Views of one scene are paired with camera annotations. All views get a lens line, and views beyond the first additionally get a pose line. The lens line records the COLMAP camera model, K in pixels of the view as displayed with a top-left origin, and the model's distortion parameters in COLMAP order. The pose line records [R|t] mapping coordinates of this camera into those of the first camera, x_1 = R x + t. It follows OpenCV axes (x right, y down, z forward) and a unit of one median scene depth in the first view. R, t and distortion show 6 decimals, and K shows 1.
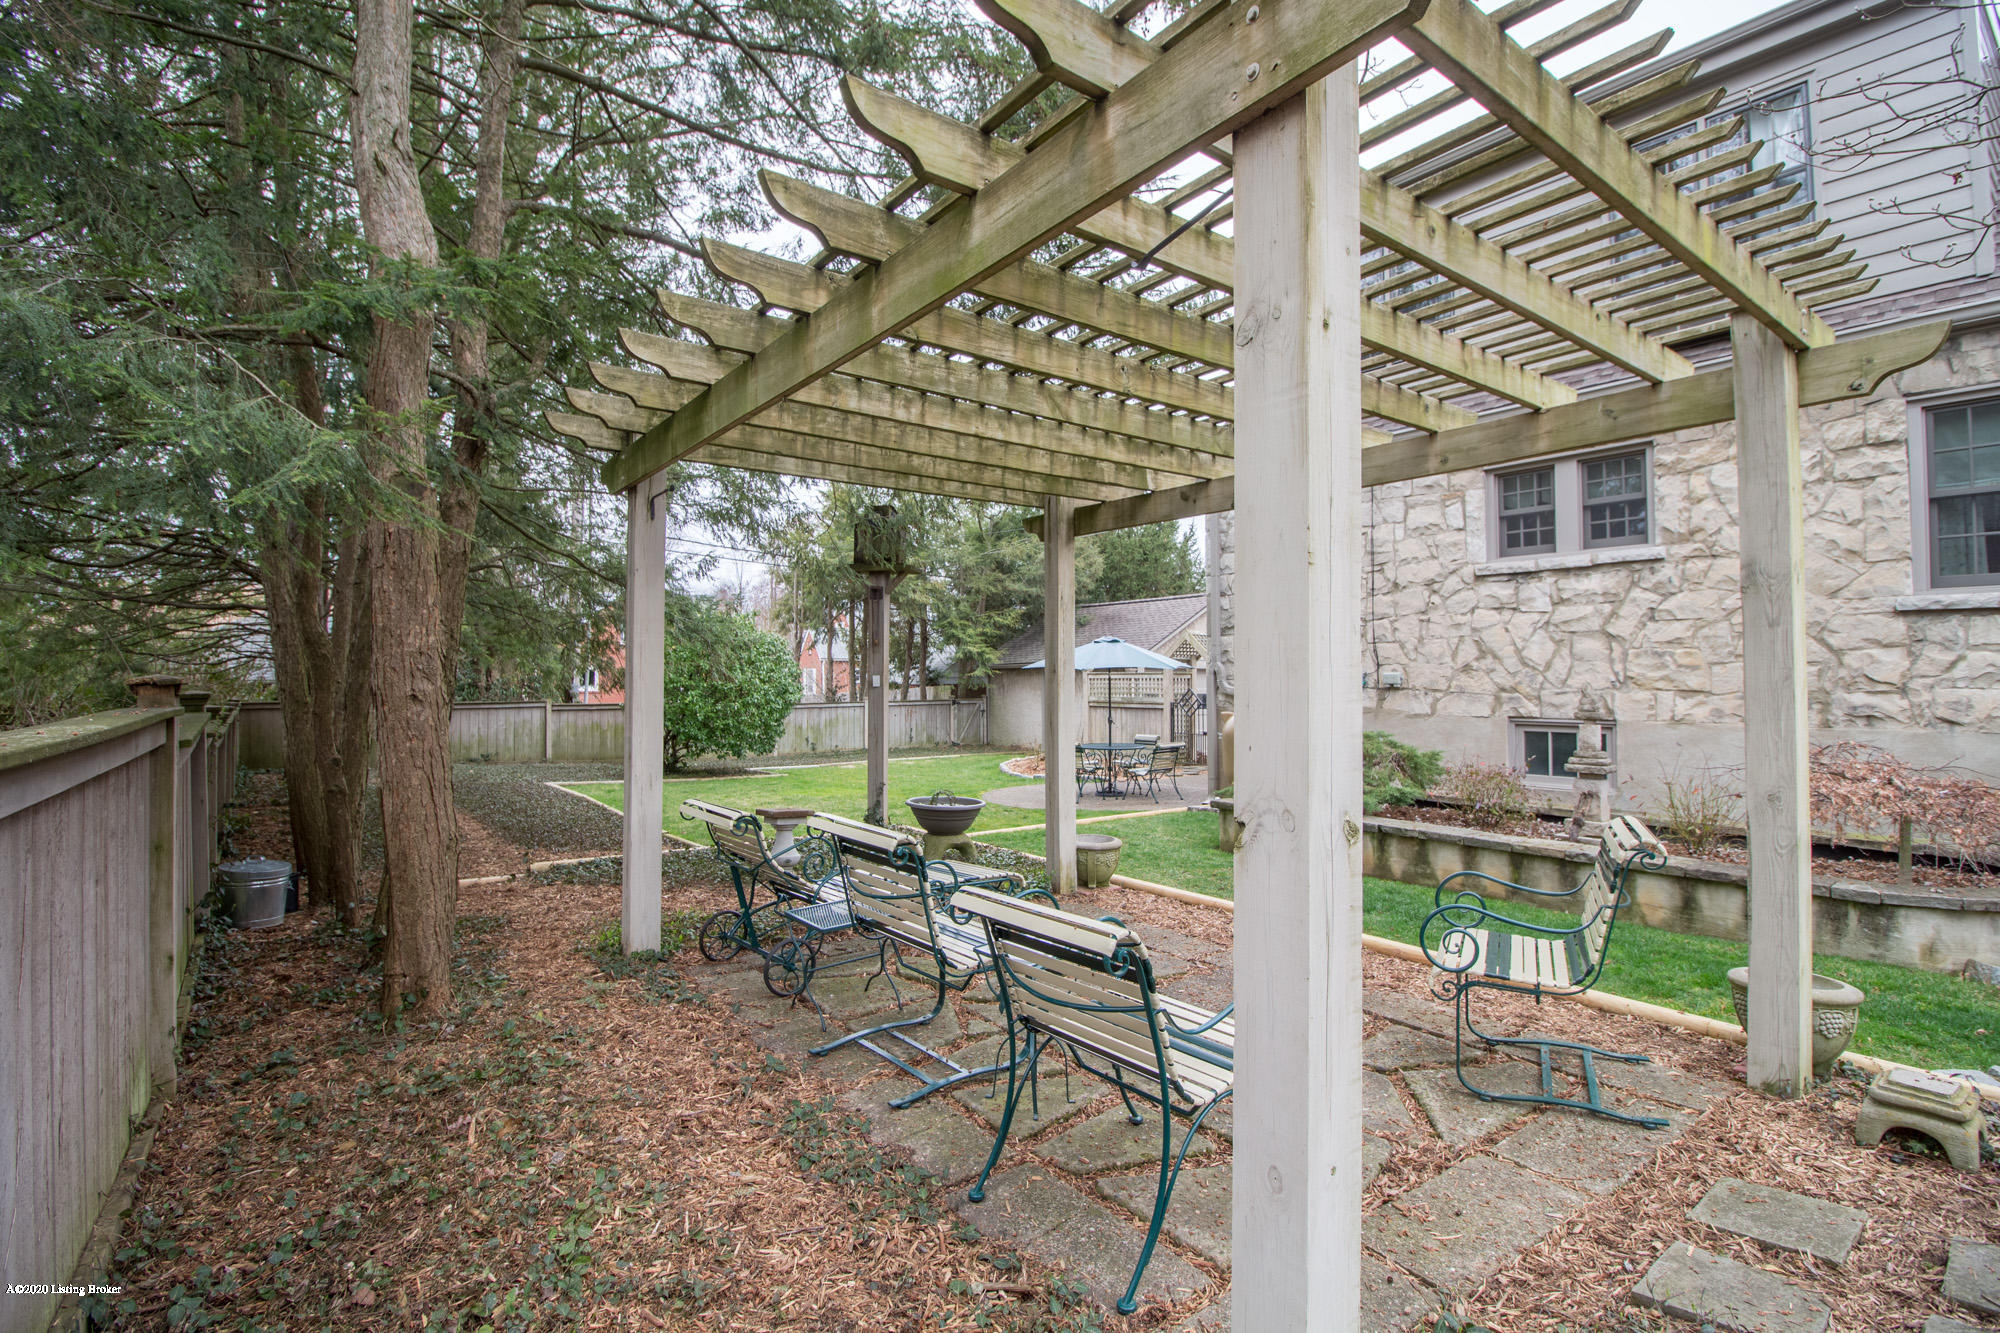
lens RADIAL K [[932.8, 0, 1000.7], [0, 932.8, 660.9], [0, 0, 1]] dist [-0.023212, -0.000900]
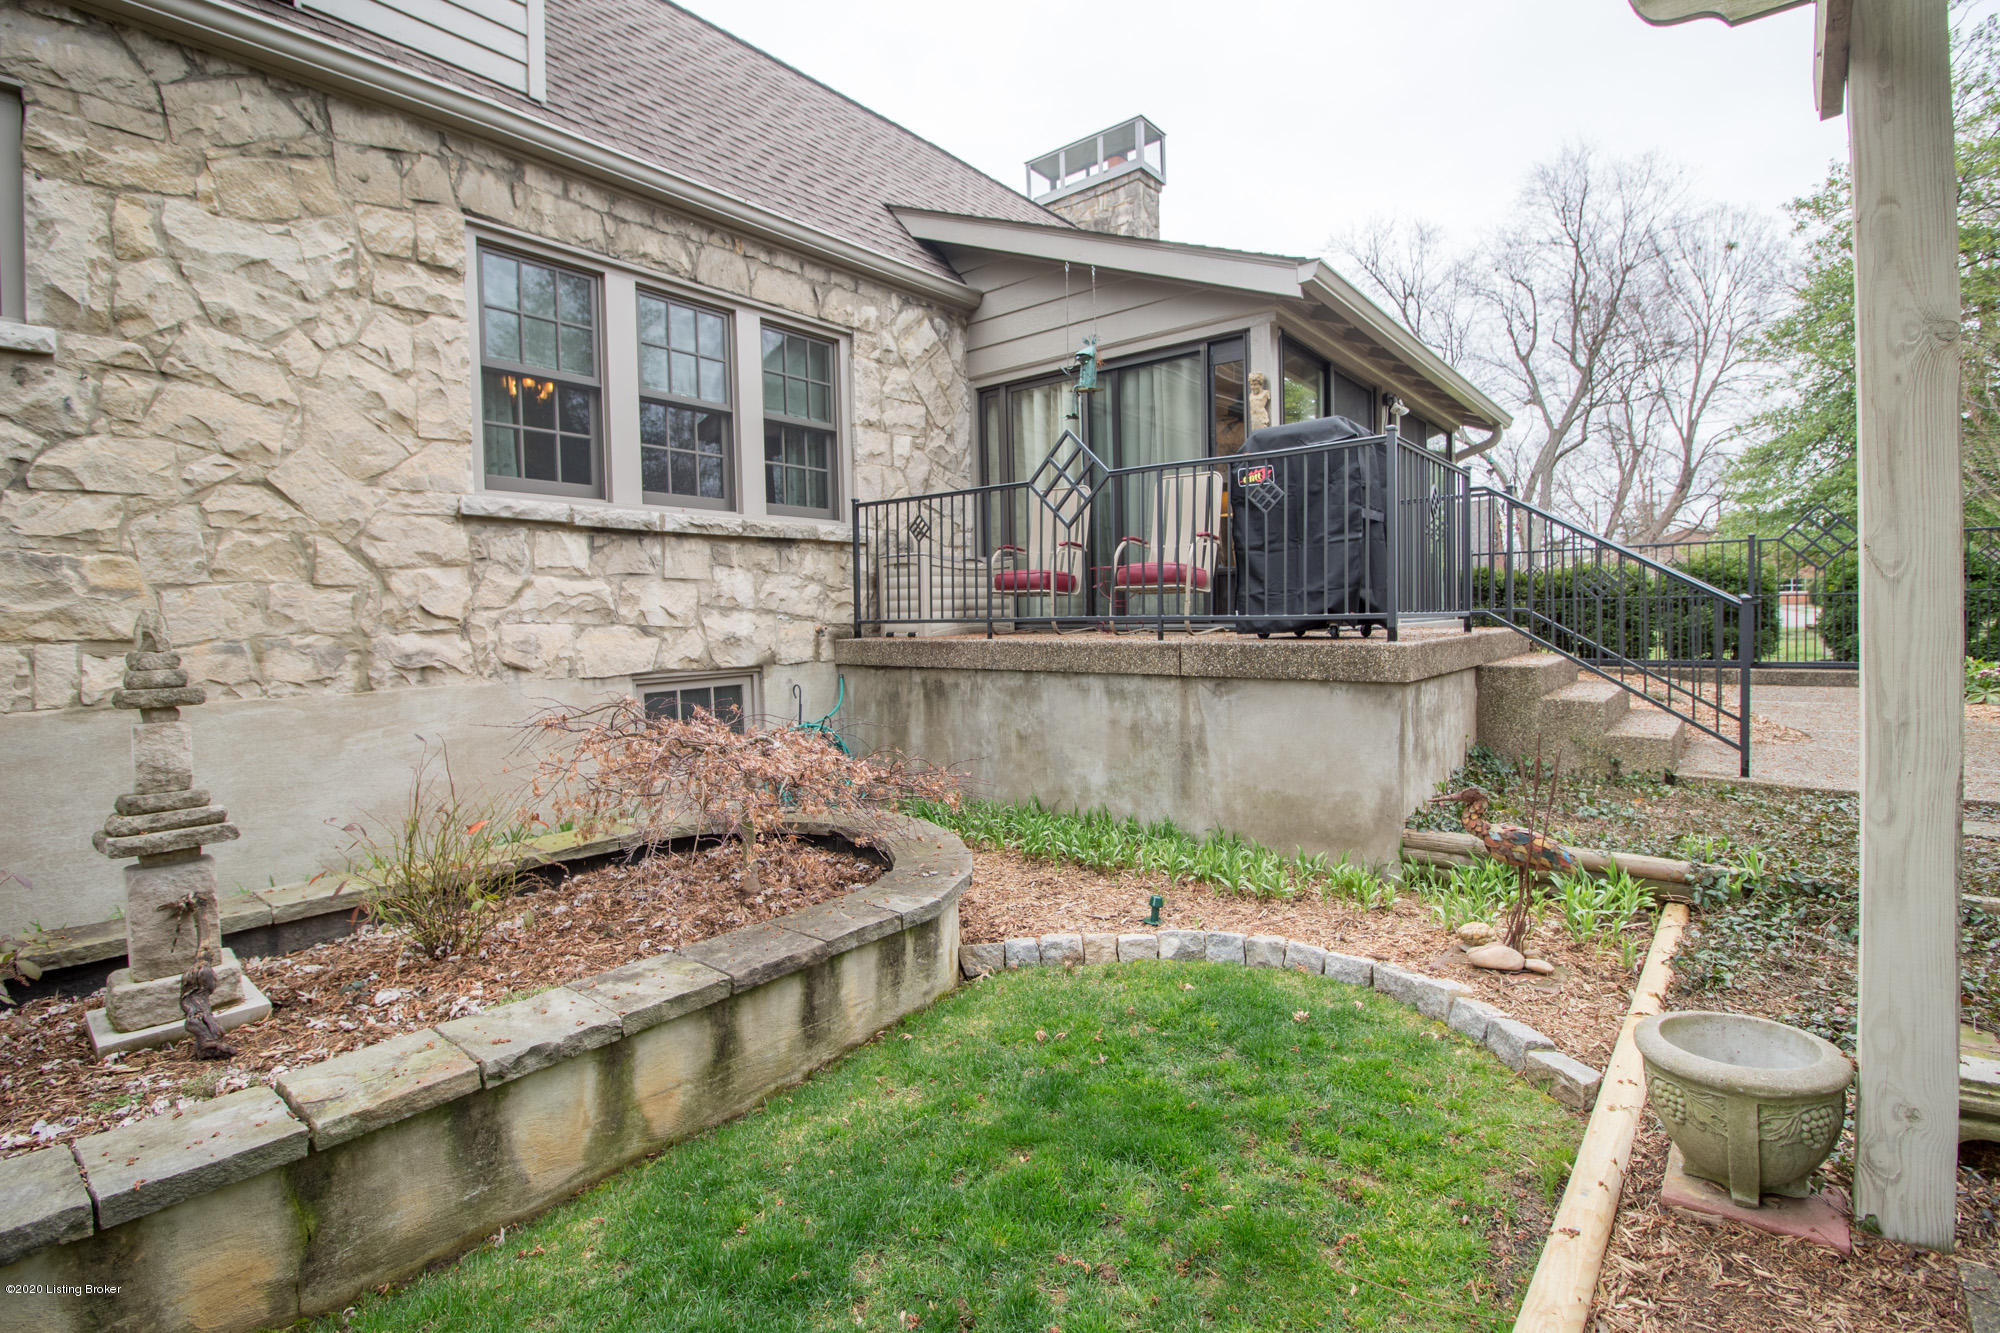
lens RADIAL K [[932.8, 0, 1001.0], [0, 932.8, 652.4], [0, 0, 1]] dist [-0.023212, -0.000900]
pose [[-0.246346, -0.026464, 0.968821, 0.182293], [0.010382, 0.999498, 0.029942, 0.032572], [-0.969126, 0.017435, -0.245947, 0.742343]]
